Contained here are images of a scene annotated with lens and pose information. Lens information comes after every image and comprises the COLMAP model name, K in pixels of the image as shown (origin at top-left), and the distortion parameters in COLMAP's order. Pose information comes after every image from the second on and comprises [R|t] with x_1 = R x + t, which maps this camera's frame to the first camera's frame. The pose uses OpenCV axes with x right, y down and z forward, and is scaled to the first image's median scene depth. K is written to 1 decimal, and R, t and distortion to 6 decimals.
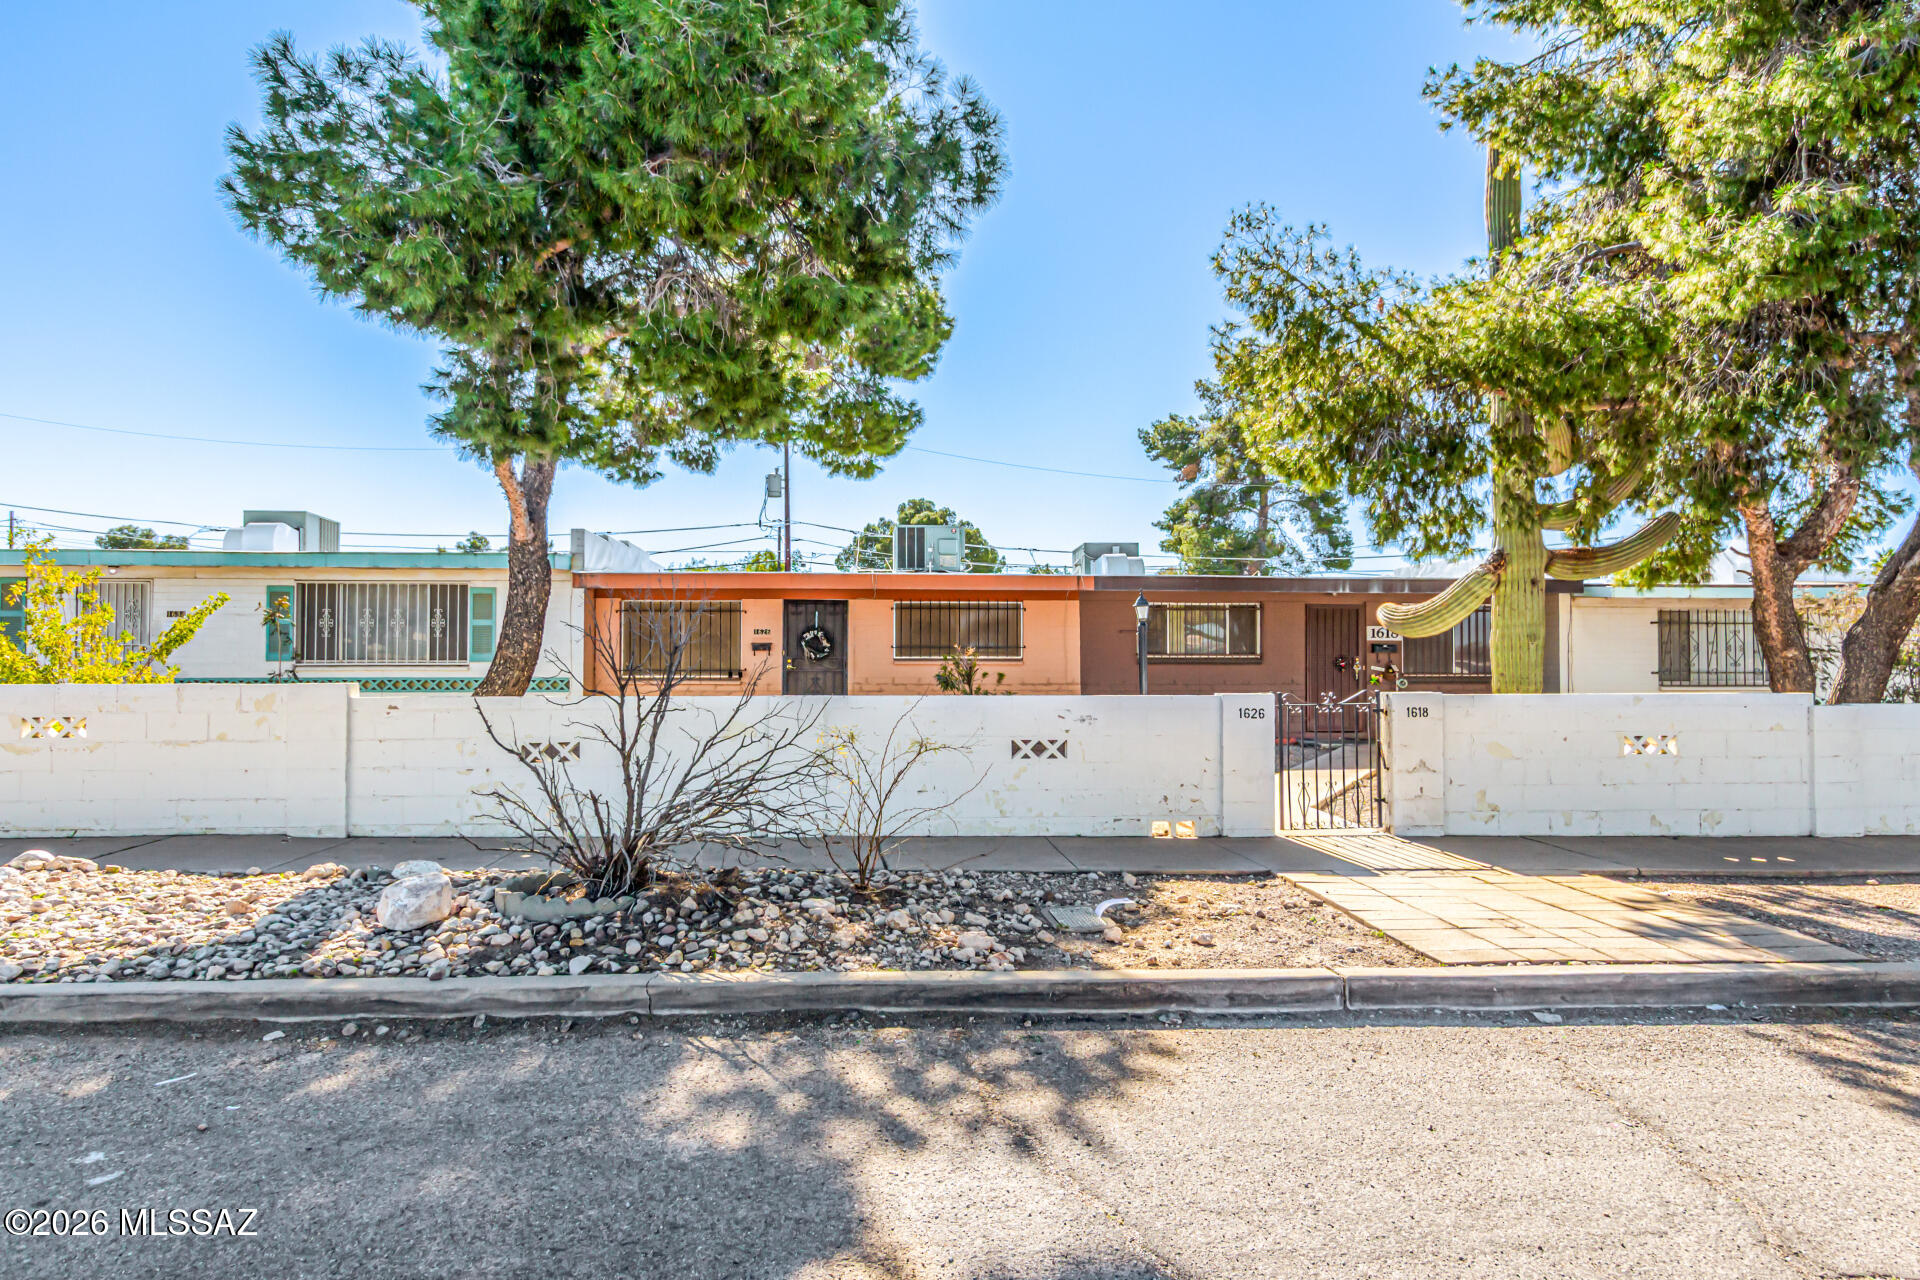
lens RADIAL K [[1078.1, 0, 914.6], [0, 1078.1, 640.1], [0, 0, 1]] dist [0.013932, -0.001582]
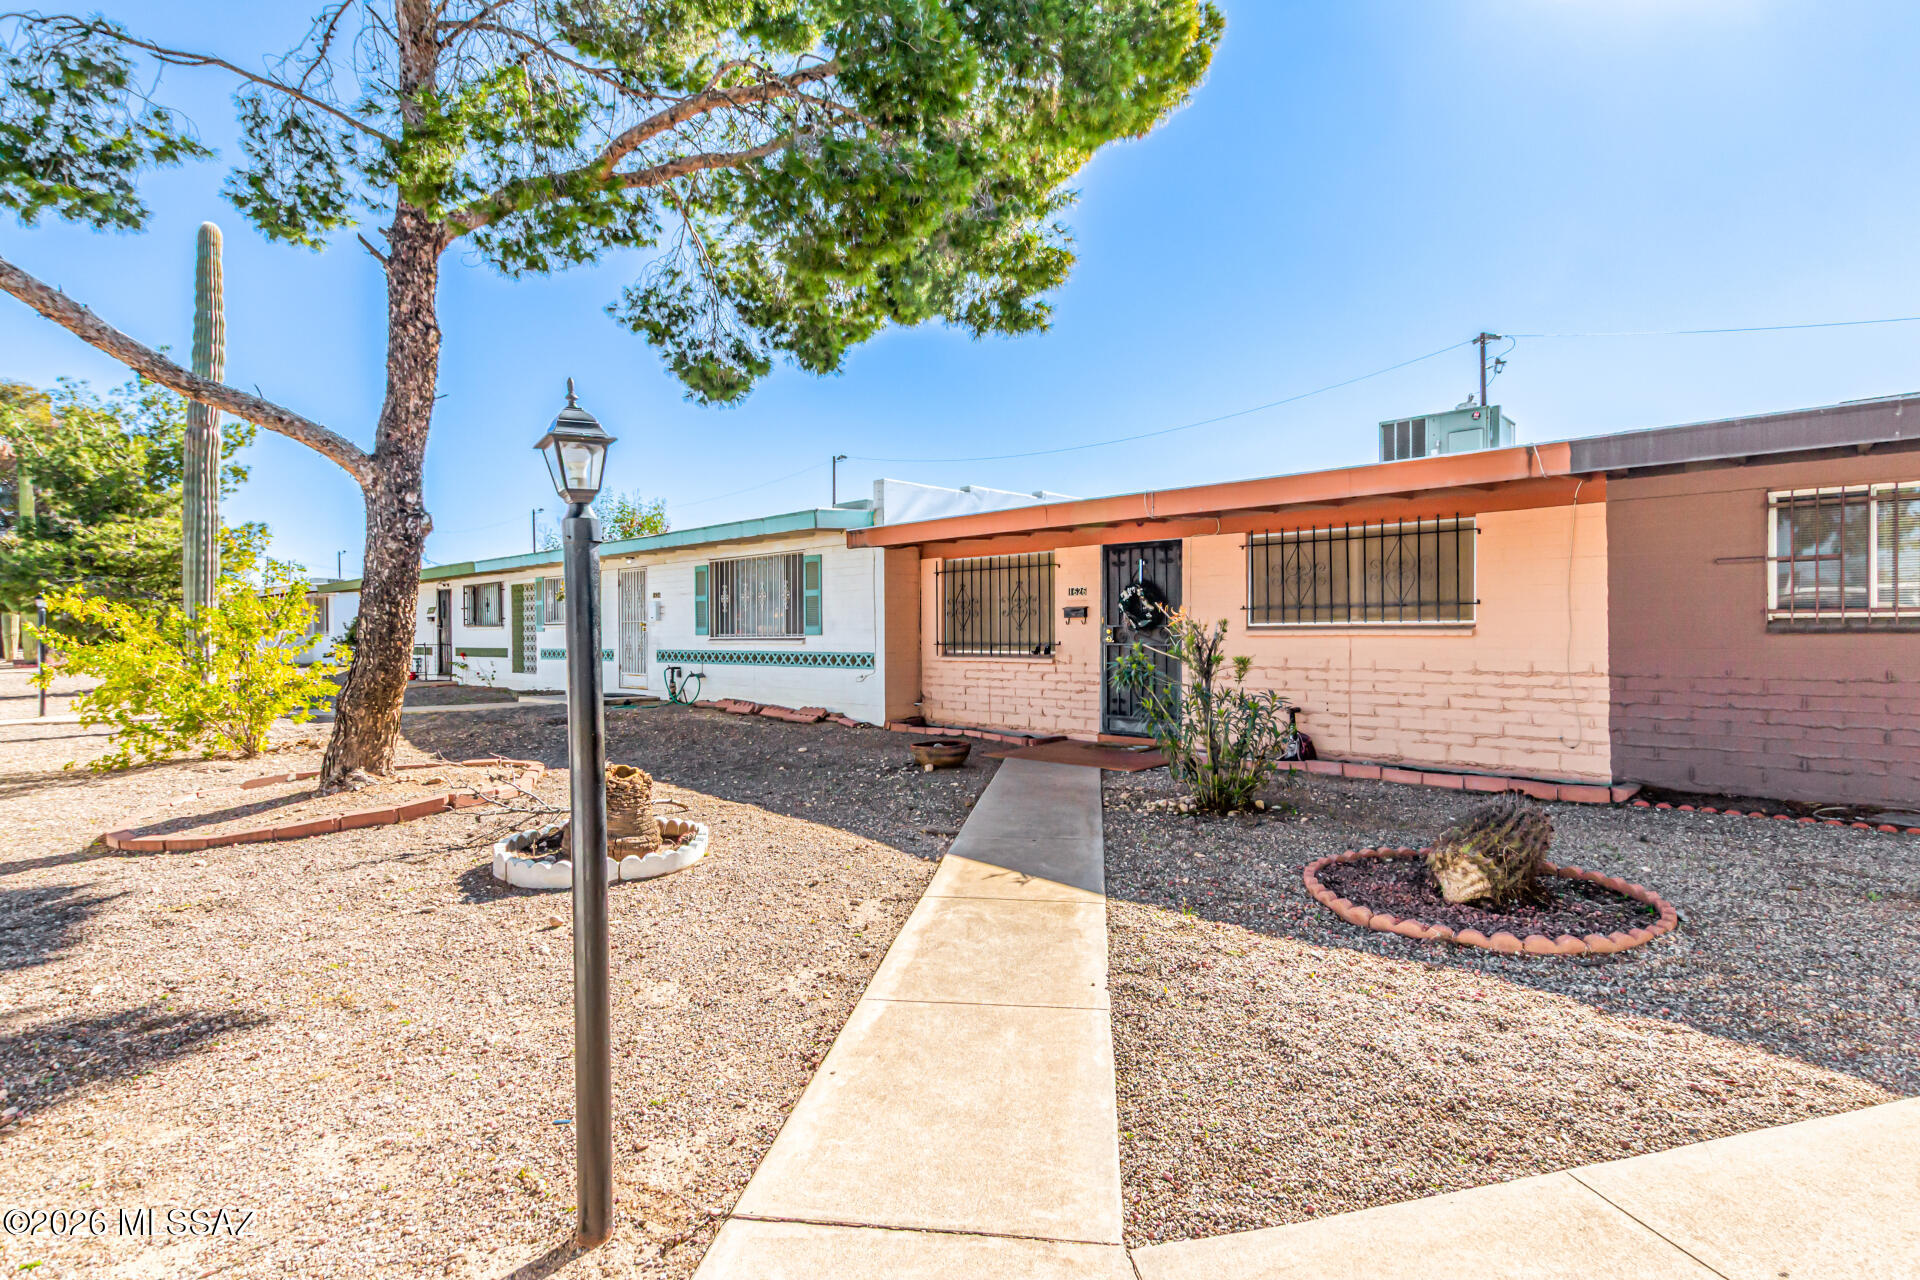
lens RADIAL K [[906.3, 0, 970.7], [0, 906.3, 644.8], [0, 0, 1]] dist [0.003143, -0.000540]
pose [[0.706279, 0.004006, -0.707922, 0.389555], [0.025901, 0.999168, 0.031494, 0.011261], [0.707460, -0.040580, 0.705588, 0.831530]]
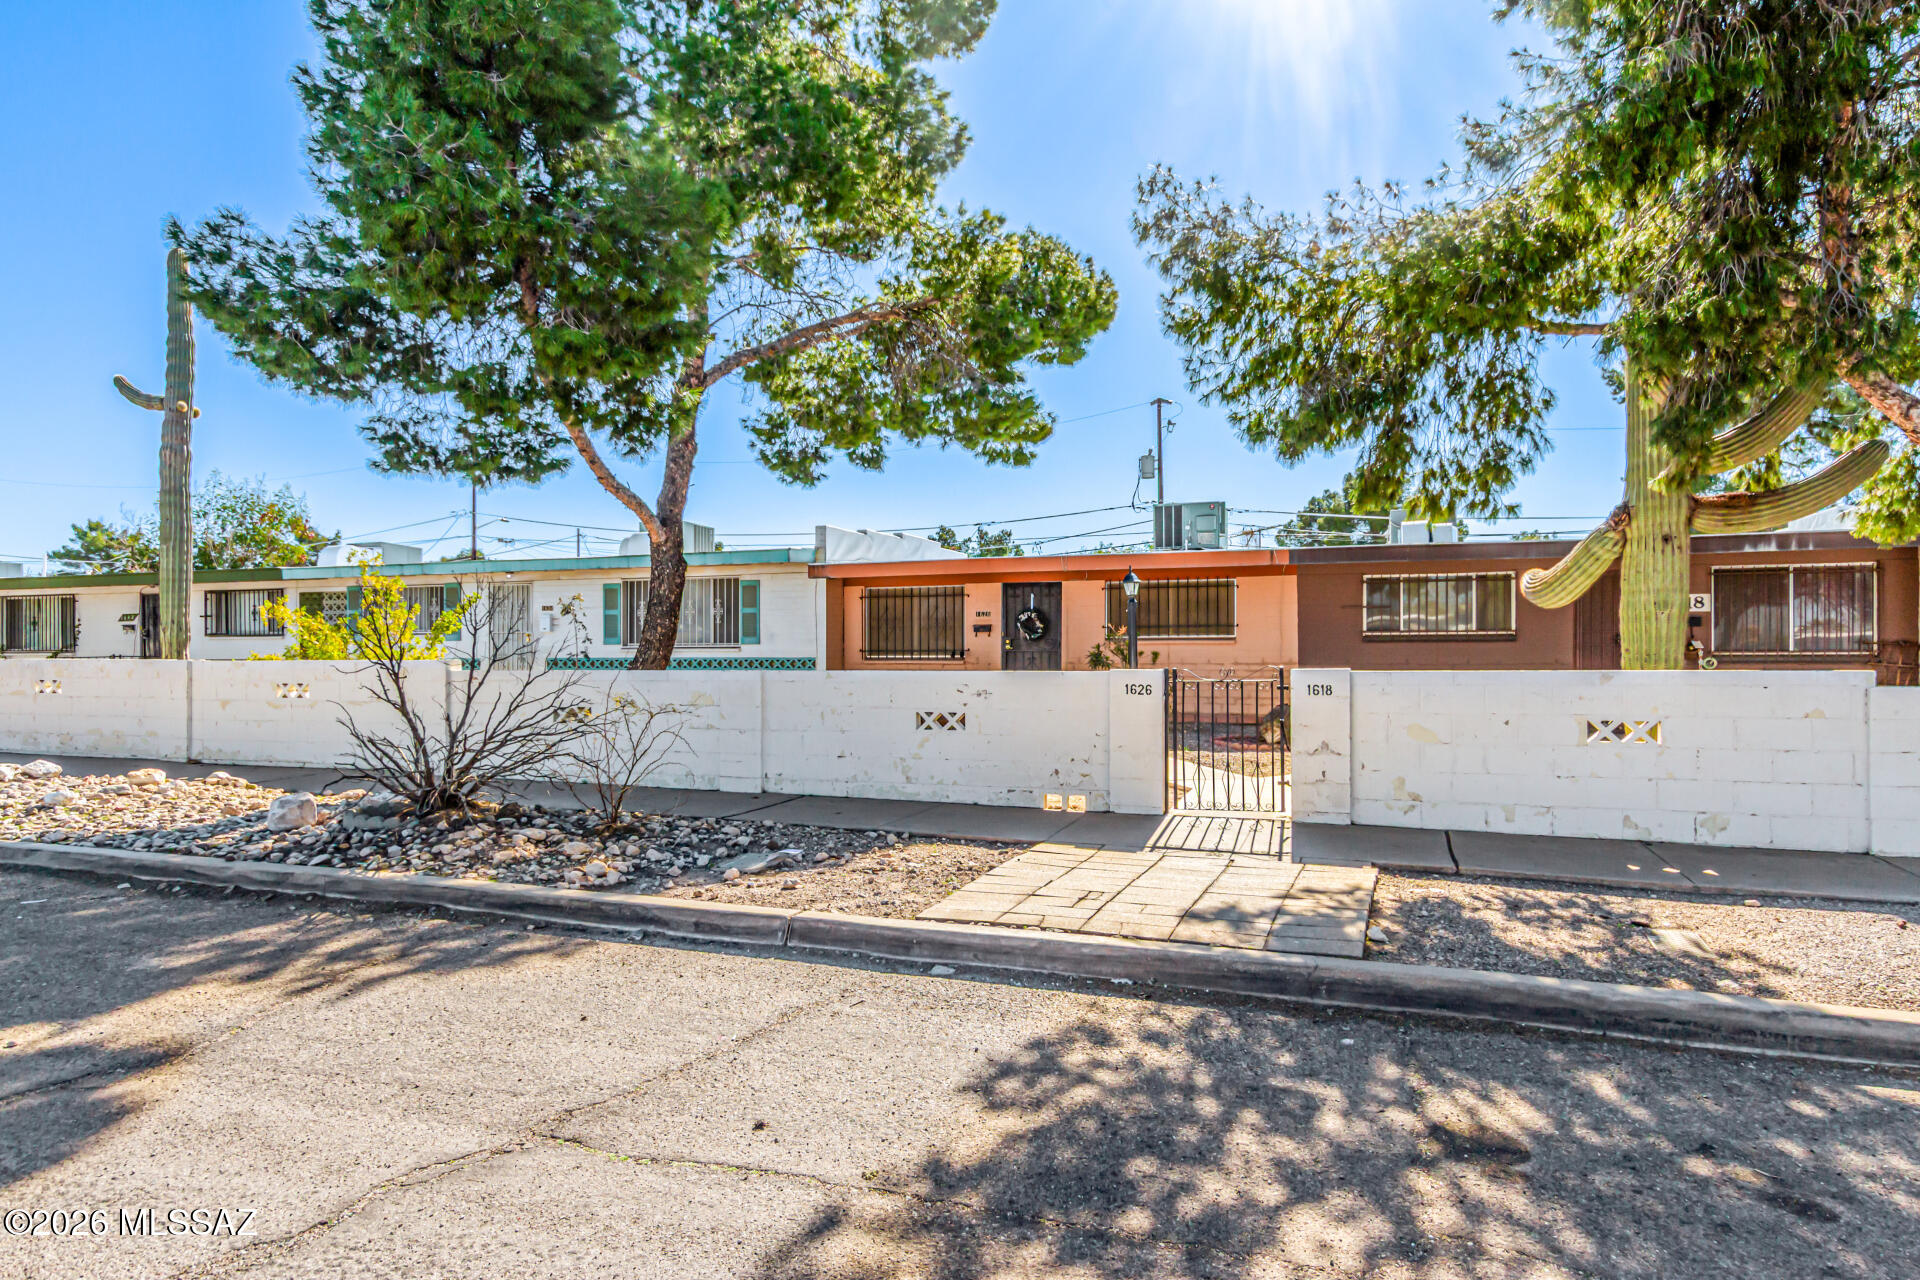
lens RADIAL K [[1083.0, 0, 965.5], [0, 1083.0, 655.1], [0, 0, 1]] dist [0.019312, -0.002574]
pose [[0.920537, -0.002472, -0.390647, 0.416781], [0.014096, 0.999539, 0.026892, 0.005765], [0.390401, -0.030261, 0.920148, 0.020334]]
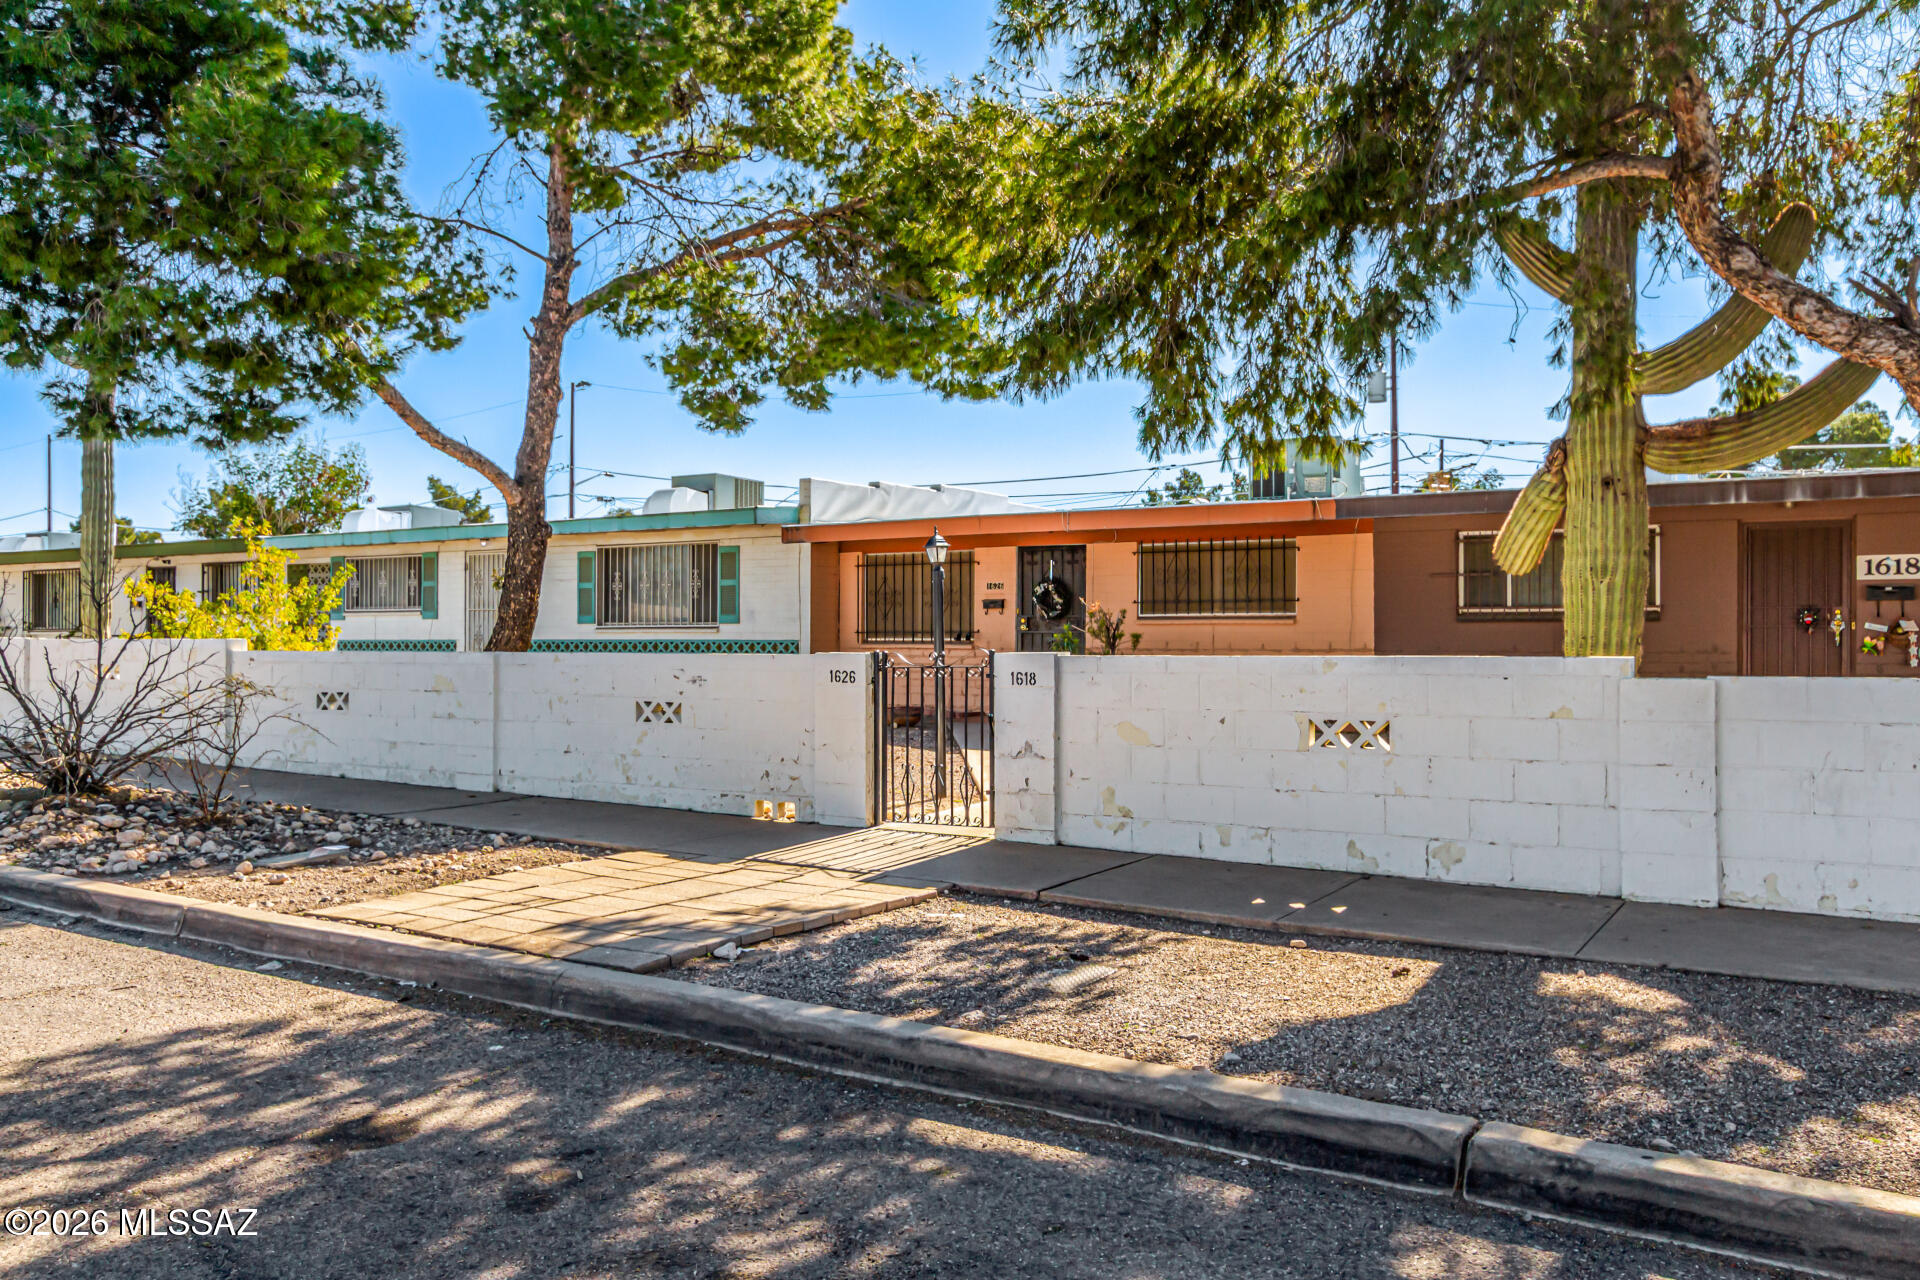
lens RADIAL K [[1416.0, 0, 960.0], [0, 1416.0, 640.0], [0, 0, 1]] dist [0.007048, 0.005371]
pose [[0.820283, 0.001107, -0.571956, 0.755187], [0.015464, 0.999590, 0.024113, 0.011627], [0.571748, -0.028624, 0.819930, 0.124955]]
